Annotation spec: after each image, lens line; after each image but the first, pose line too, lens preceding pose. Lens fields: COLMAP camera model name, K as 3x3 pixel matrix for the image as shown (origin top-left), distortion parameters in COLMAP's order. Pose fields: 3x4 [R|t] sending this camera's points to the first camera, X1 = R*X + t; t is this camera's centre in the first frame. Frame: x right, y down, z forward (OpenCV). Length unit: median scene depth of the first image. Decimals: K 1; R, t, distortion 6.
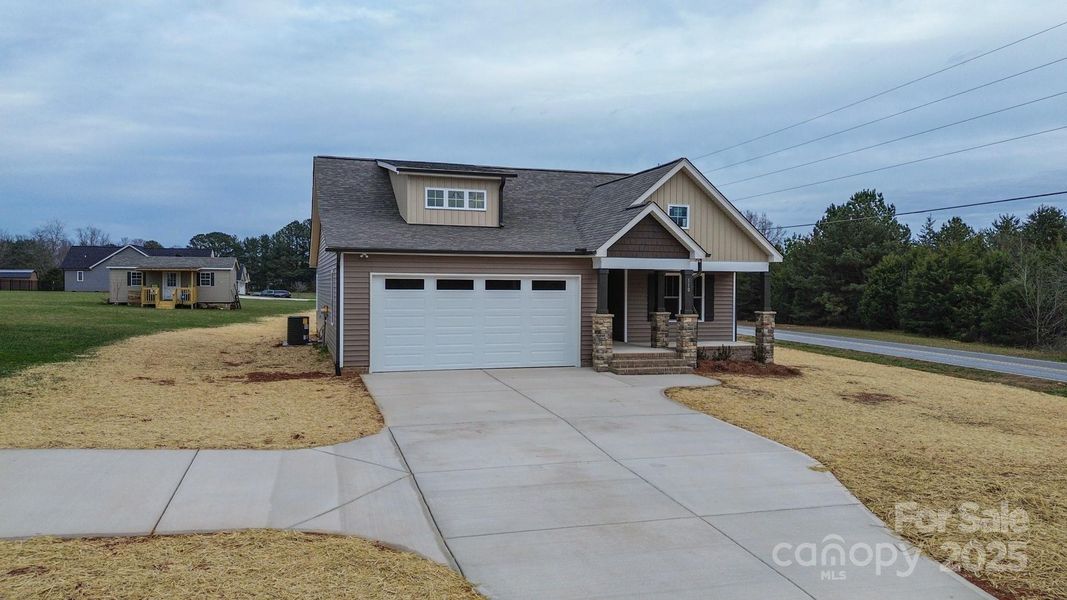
lens RADIAL K [[757.6, 0, 533.5], [0, 757.6, 300.0], [0, 0, 1]] dist [0.026556, -0.003426]
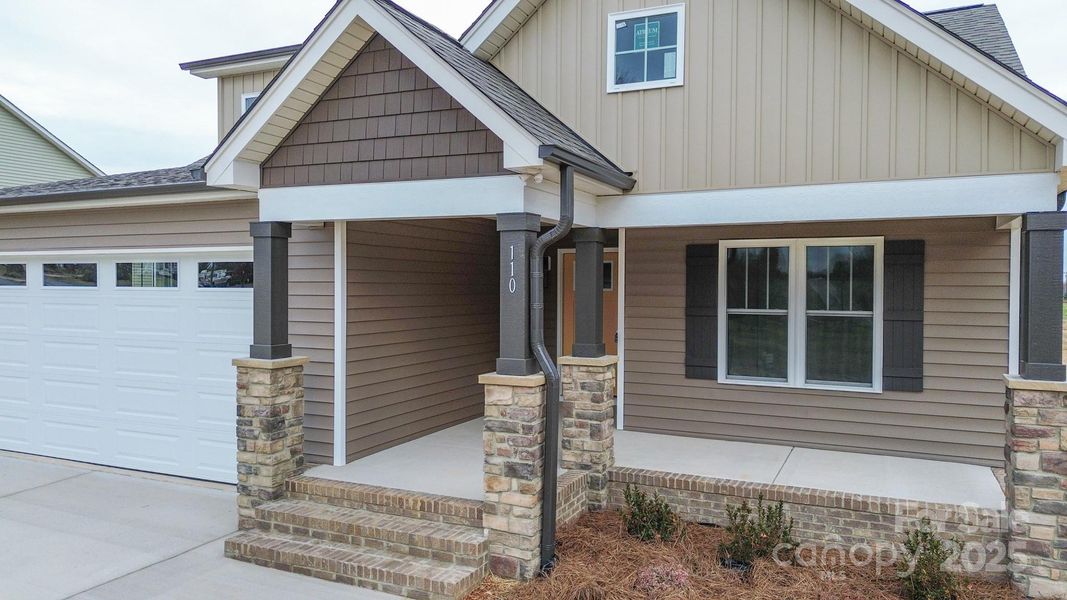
lens RADIAL K [[757.6, 0, 533.5], [0, 757.6, 300.0], [0, 0, 1]] dist [0.026556, -0.003426]
pose [[0.735831, 0.010128, -0.677090, 0.366630], [-0.014226, 0.999899, -0.000503, -0.007645], [0.677016, 0.010002, 0.735900, 0.744307]]
